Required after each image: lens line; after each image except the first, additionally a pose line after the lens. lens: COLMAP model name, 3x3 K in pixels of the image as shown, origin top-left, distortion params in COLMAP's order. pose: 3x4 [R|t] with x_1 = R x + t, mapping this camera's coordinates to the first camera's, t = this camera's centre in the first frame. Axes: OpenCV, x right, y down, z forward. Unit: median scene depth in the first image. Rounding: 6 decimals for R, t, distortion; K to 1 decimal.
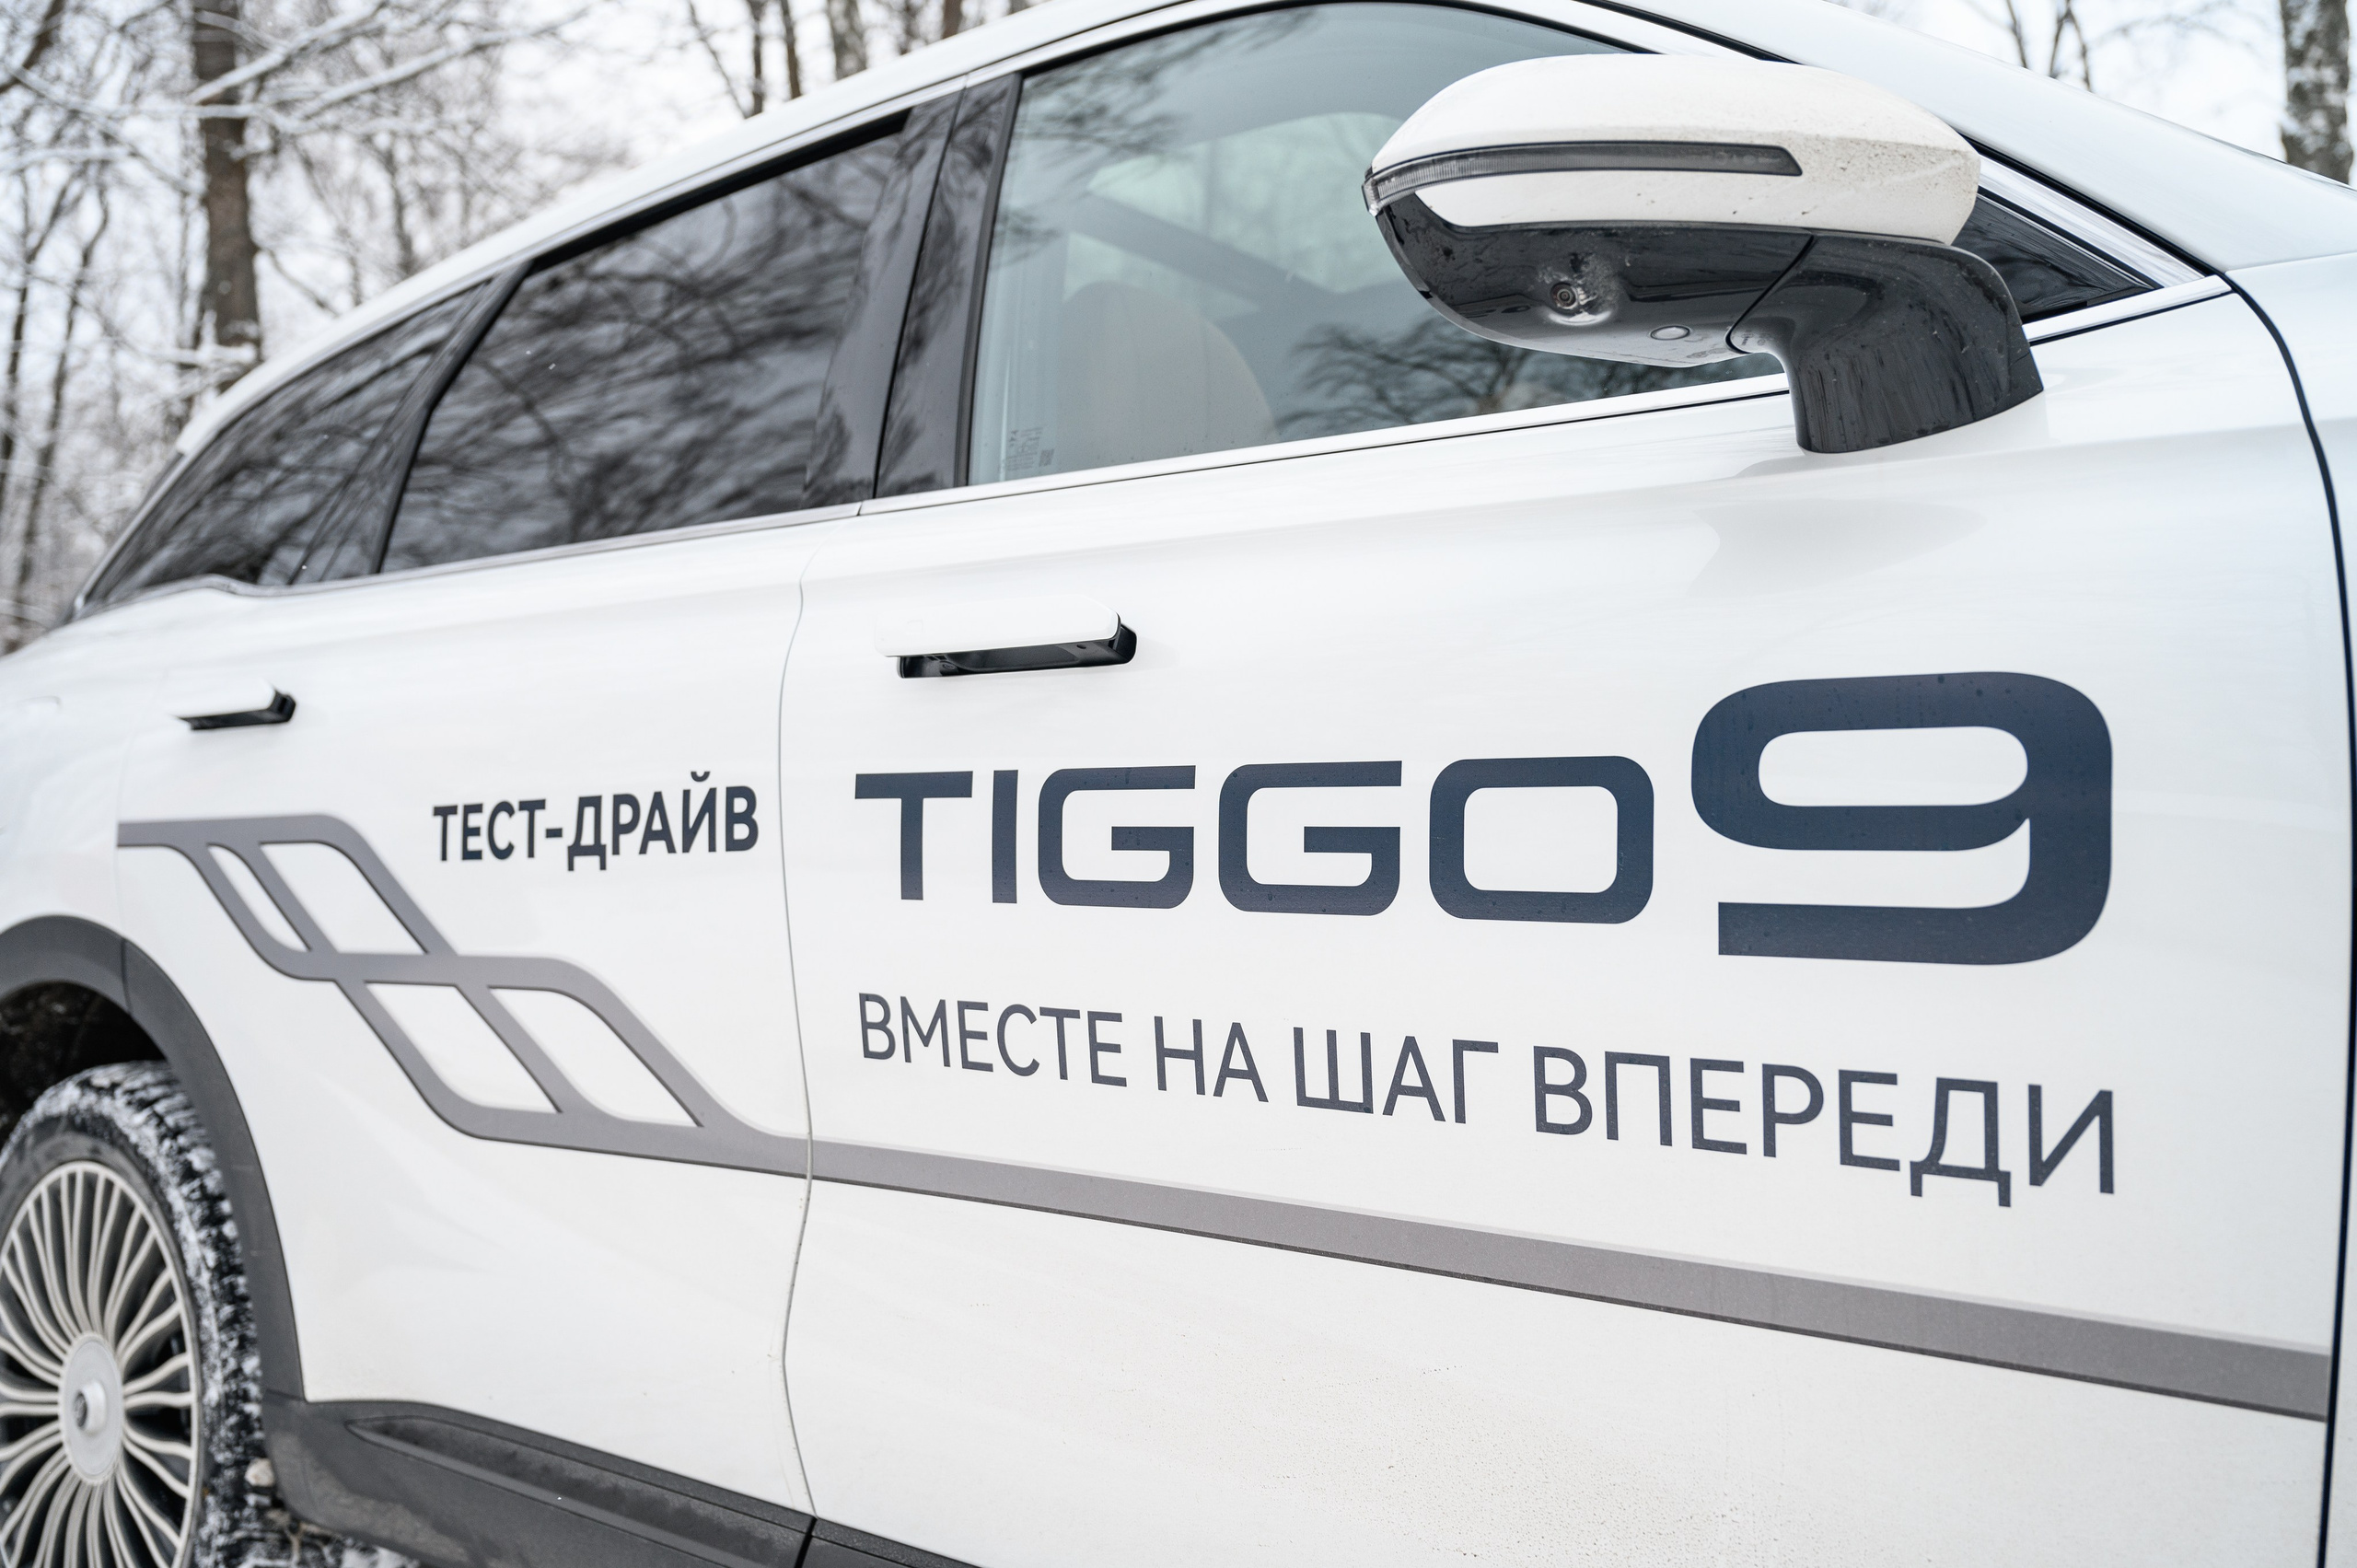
lens RADIAL K [[2069.0, 0, 1178.5], [0, 2069.0, 784.0], [0, 0, 1]] dist [-0.000976, 0.002406]
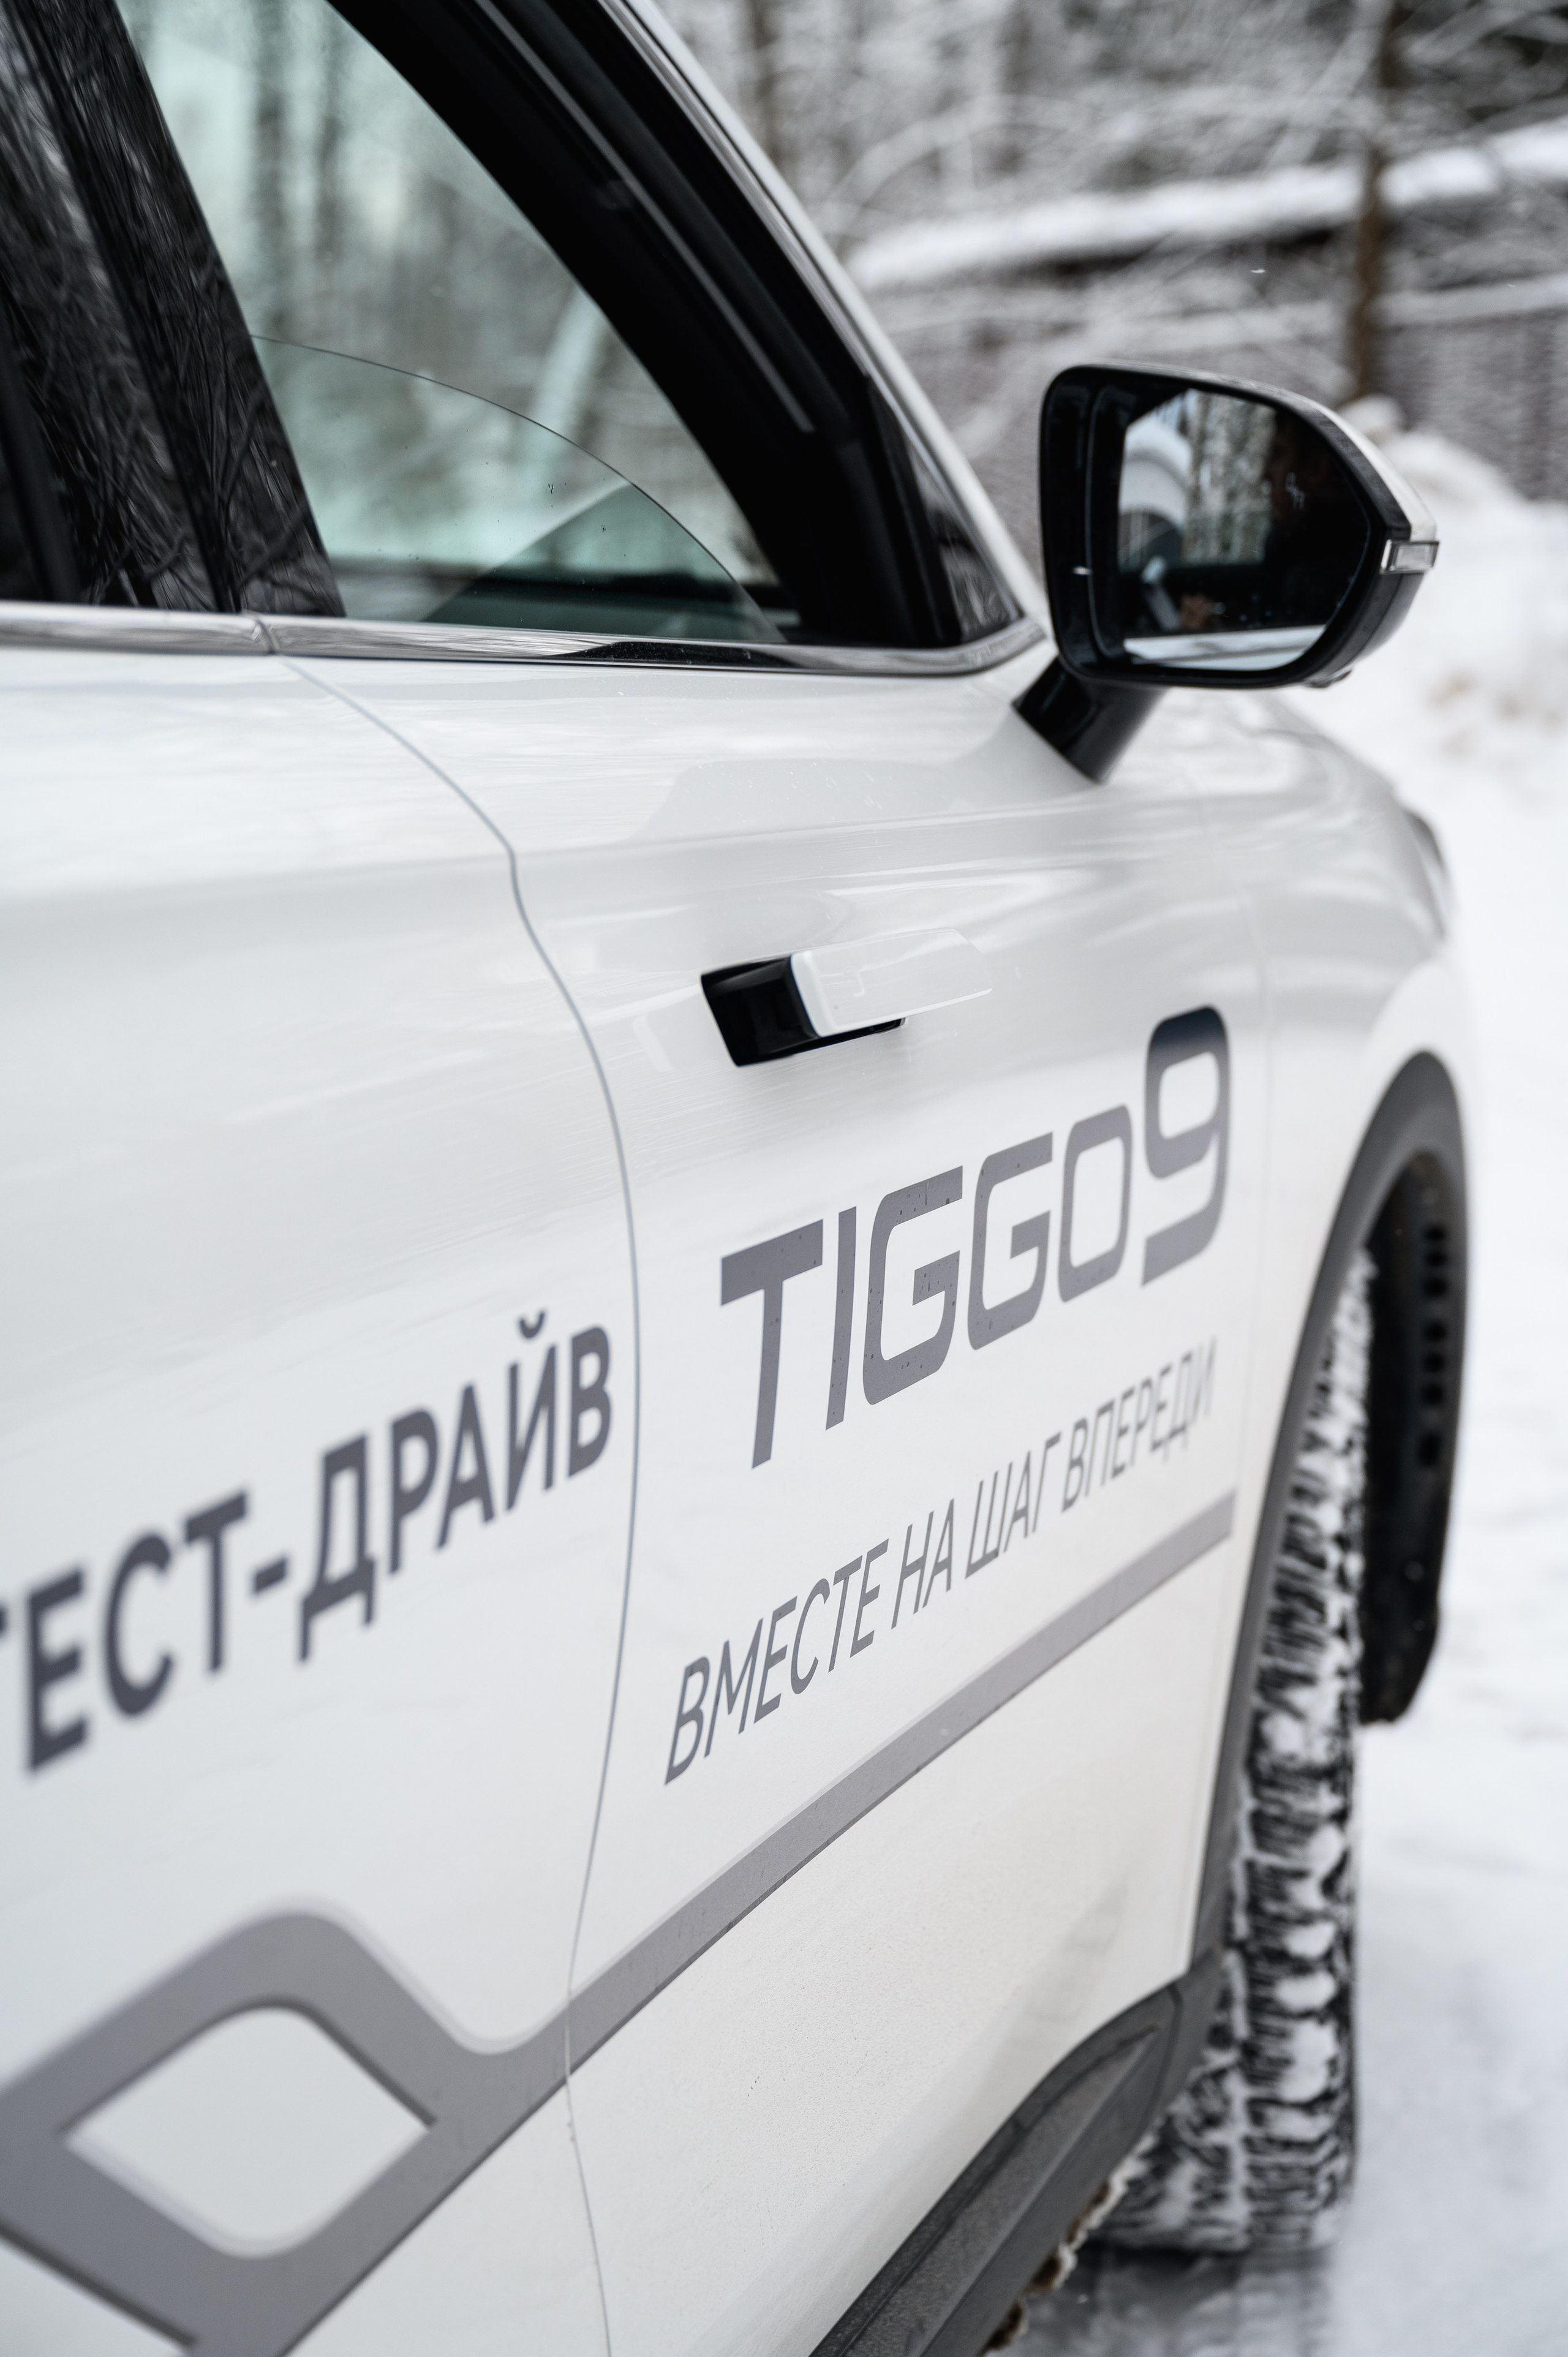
lens RADIAL K [[4059.5, 0, 784.2], [0, 4059.5, 1182.6], [0, 0, 1]] dist [-0.015655, 0.127881]
pose [[-0.342231, -0.157754, 0.926278, -1.038081], [-0.086047, 0.986925, 0.136291, -0.154221], [-0.935668, -0.033060, -0.351331, 1.268645]]
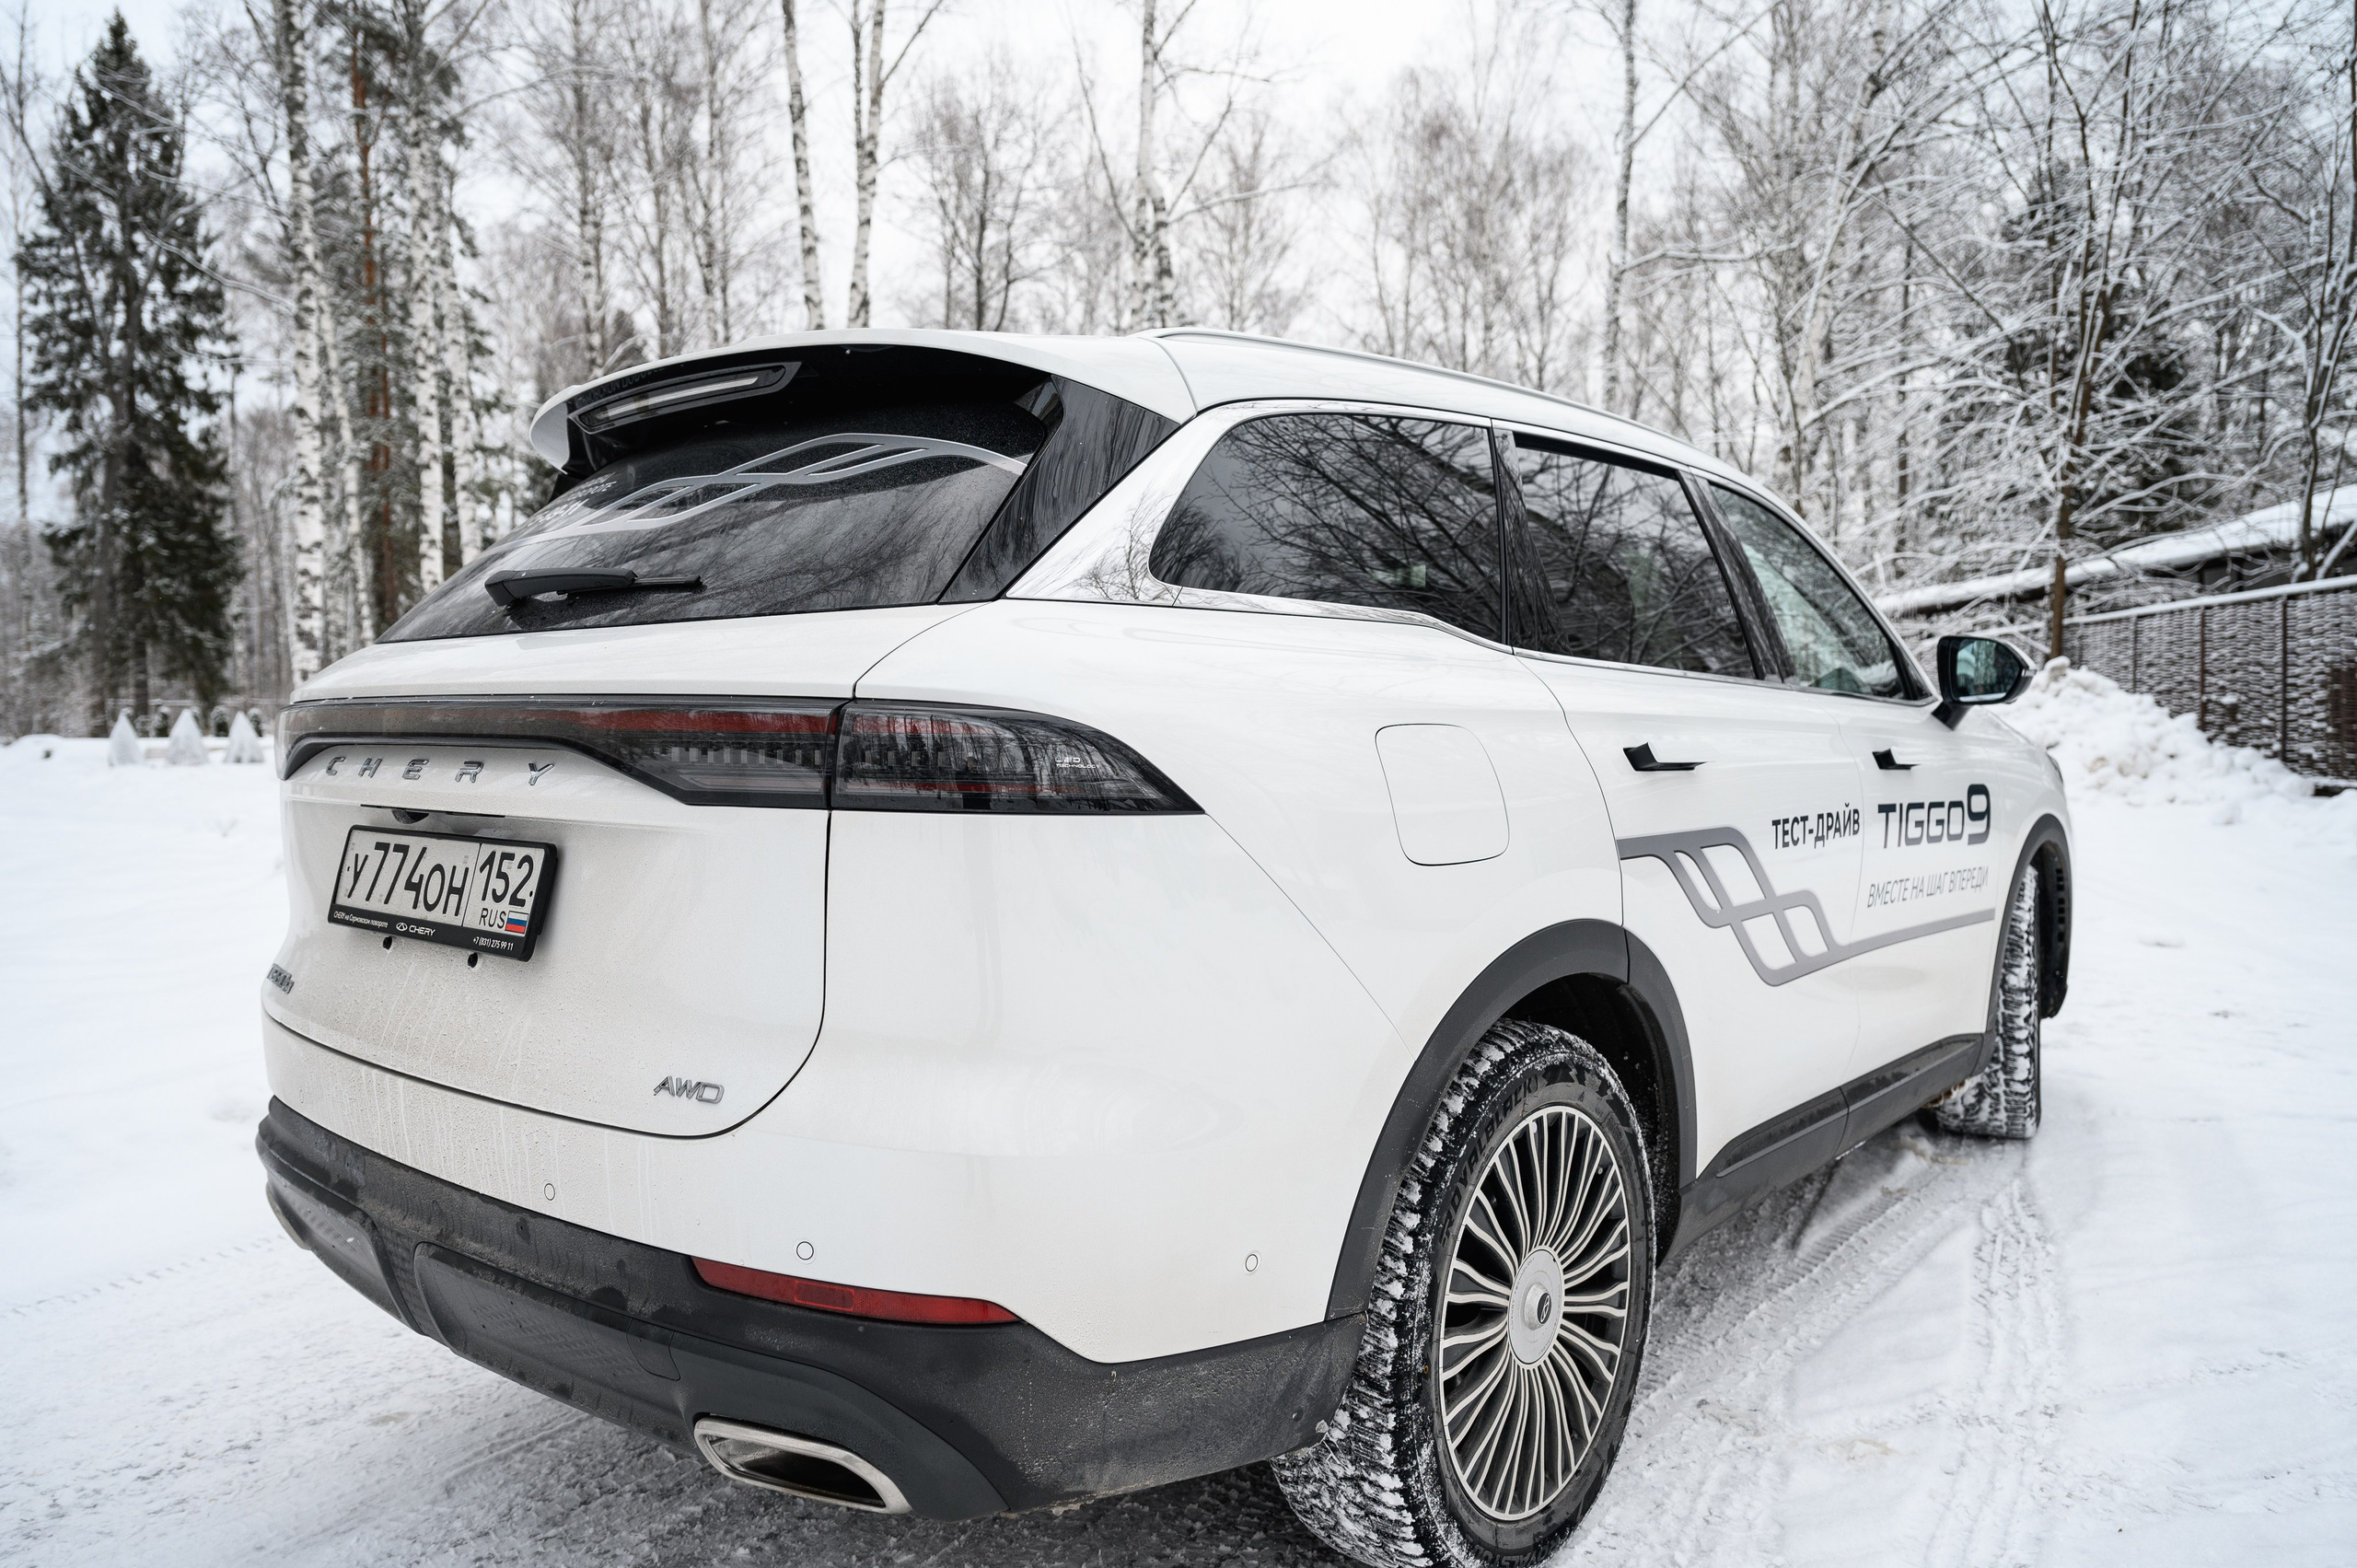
lens RADIAL K [[1563.0, 0, 1185.9], [0, 1563.0, 798.3], [0, 0, 1]] dist [-0.005721, -0.001674]
pose [[0.024777, -0.045851, 0.998641, -2.103017], [-0.057790, 0.997211, 0.047219, -0.053602], [-0.998021, -0.058882, 0.022058, 1.759898]]
